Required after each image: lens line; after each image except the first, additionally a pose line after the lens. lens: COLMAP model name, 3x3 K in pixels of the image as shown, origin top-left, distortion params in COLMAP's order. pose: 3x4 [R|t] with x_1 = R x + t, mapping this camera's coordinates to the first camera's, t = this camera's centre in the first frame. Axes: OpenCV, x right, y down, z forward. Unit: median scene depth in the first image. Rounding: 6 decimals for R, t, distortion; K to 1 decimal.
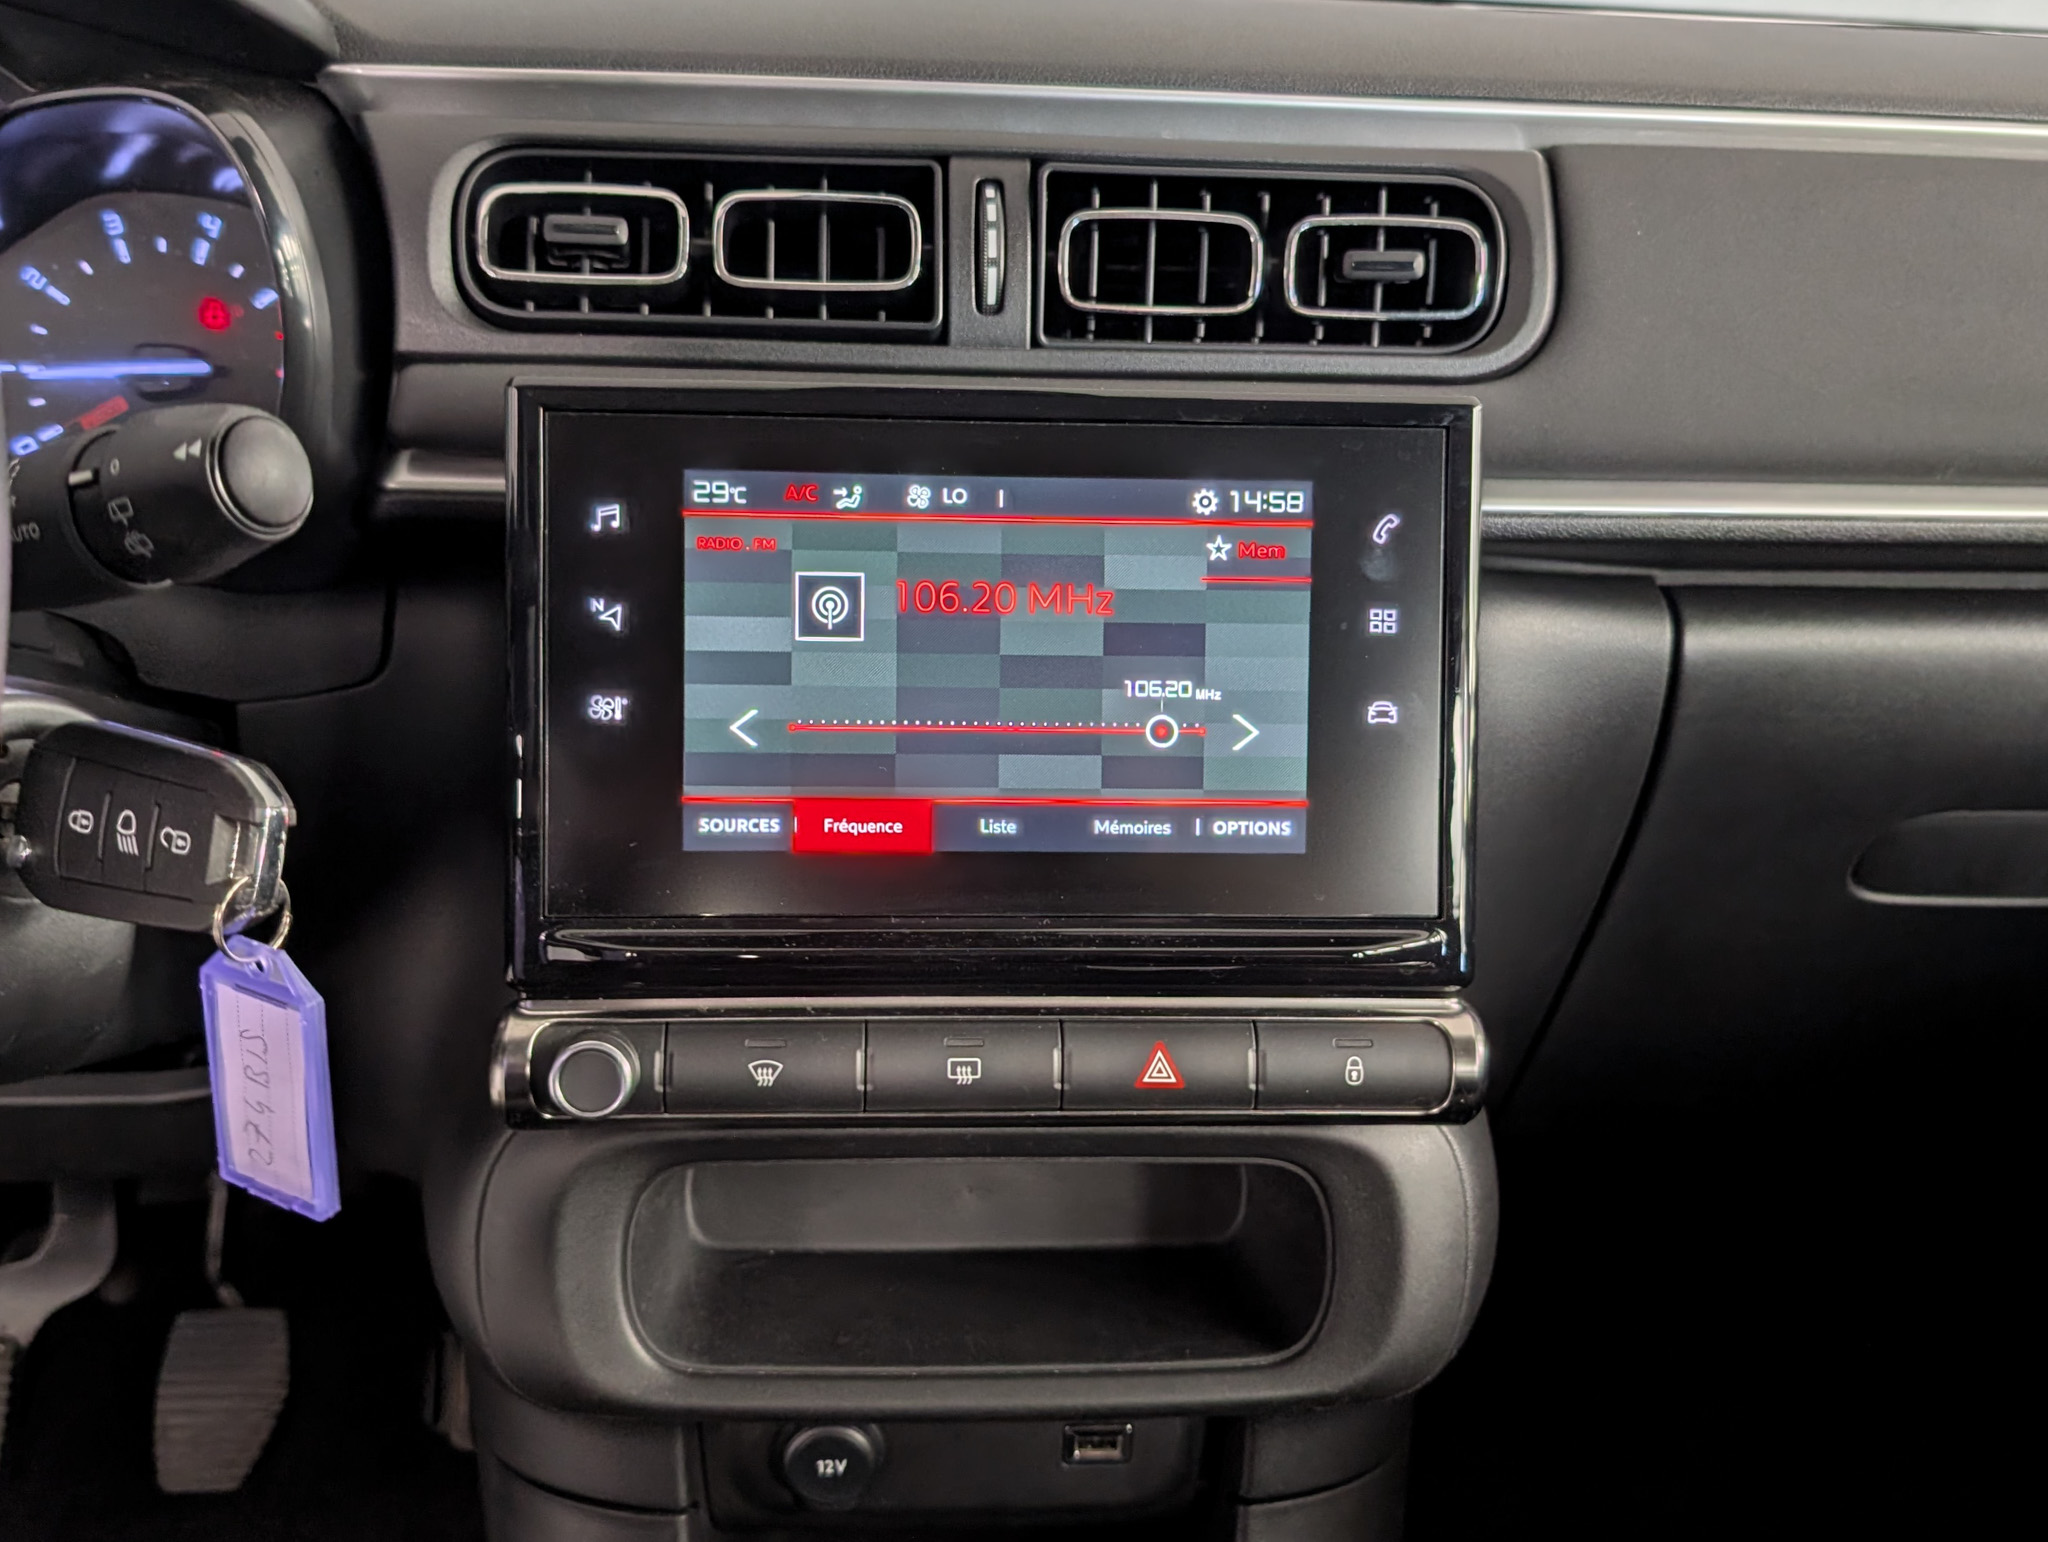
lens RADIAL K [[2000.5, 0, 916.4], [0, 2000.5, 777.9], [0, 0, 1]] dist [0.012249, -0.002384]
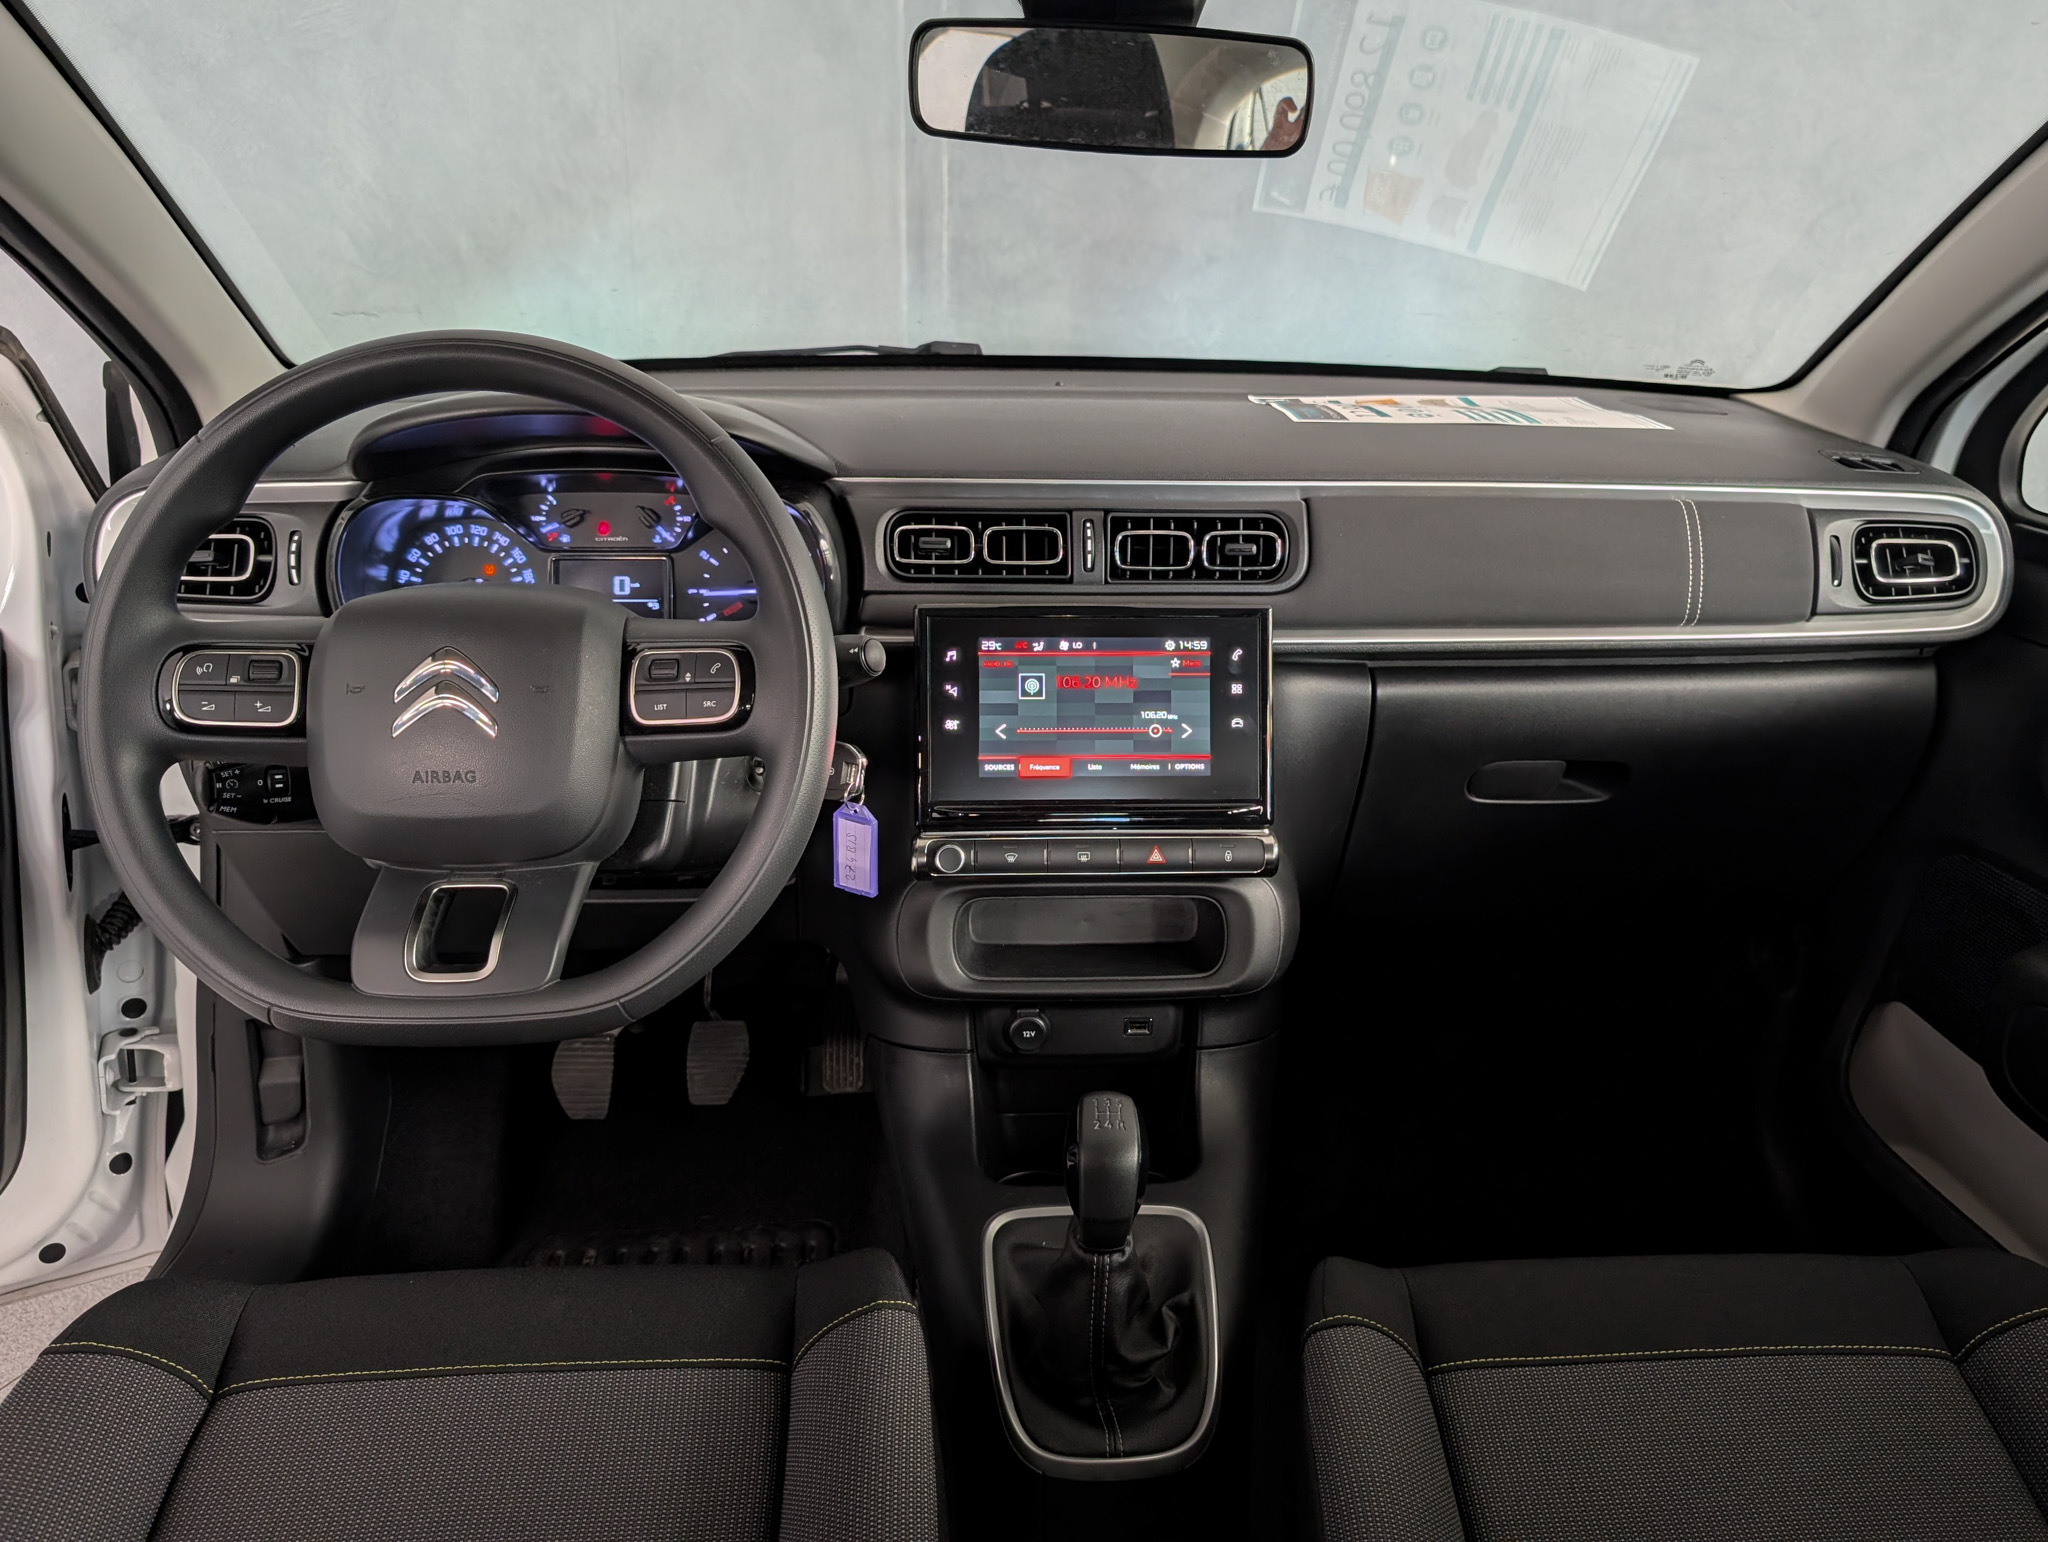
lens RADIAL K [[1574.6, 0, 1024.0], [0, 1574.6, 771.0], [0, 0, 1]] dist [0.024276, -0.001320]
pose [[0.999903, -0.013247, 0.004354, -0.060649], [0.013244, 0.999912, 0.000768, 0.025249], [-0.004364, -0.000711, 0.999990, -1.058420]]
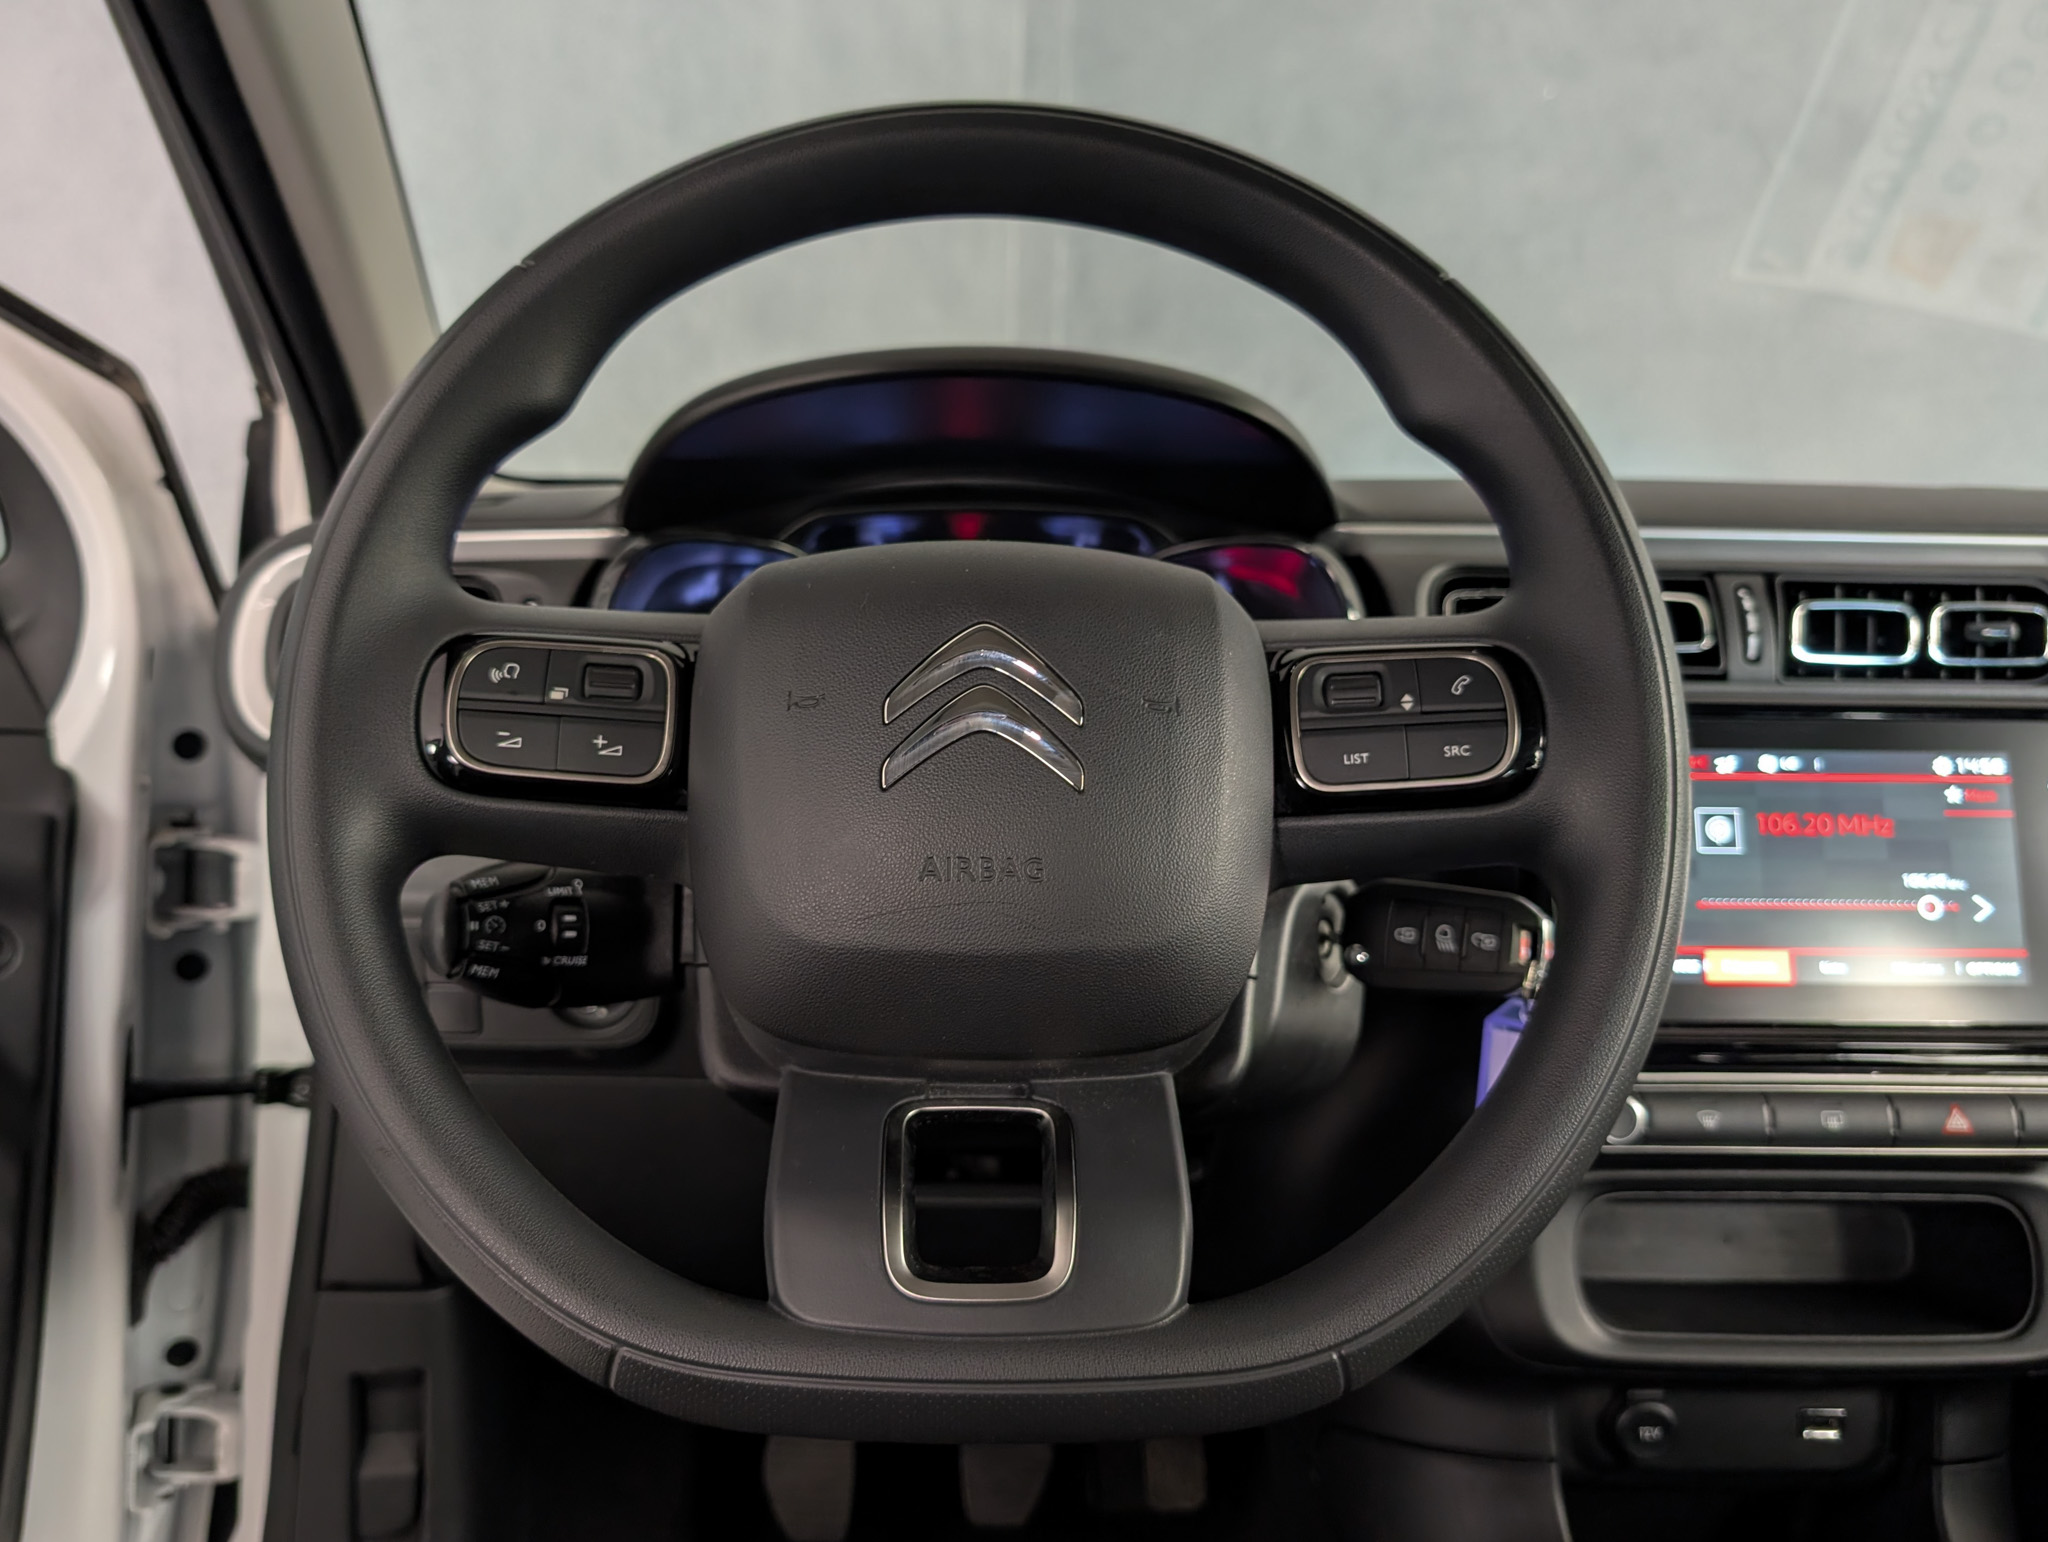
lens RADIAL K [[1576.6, 0, 885.5], [0, 1576.6, 828.8], [0, 0, 1]] dist [0.002353, -0.000664]
pose [[0.998518, -0.009218, -0.053628, -0.609667], [-0.000816, 0.982901, -0.184135, 0.140293], [0.054408, 0.183906, 0.981437, -0.280064]]
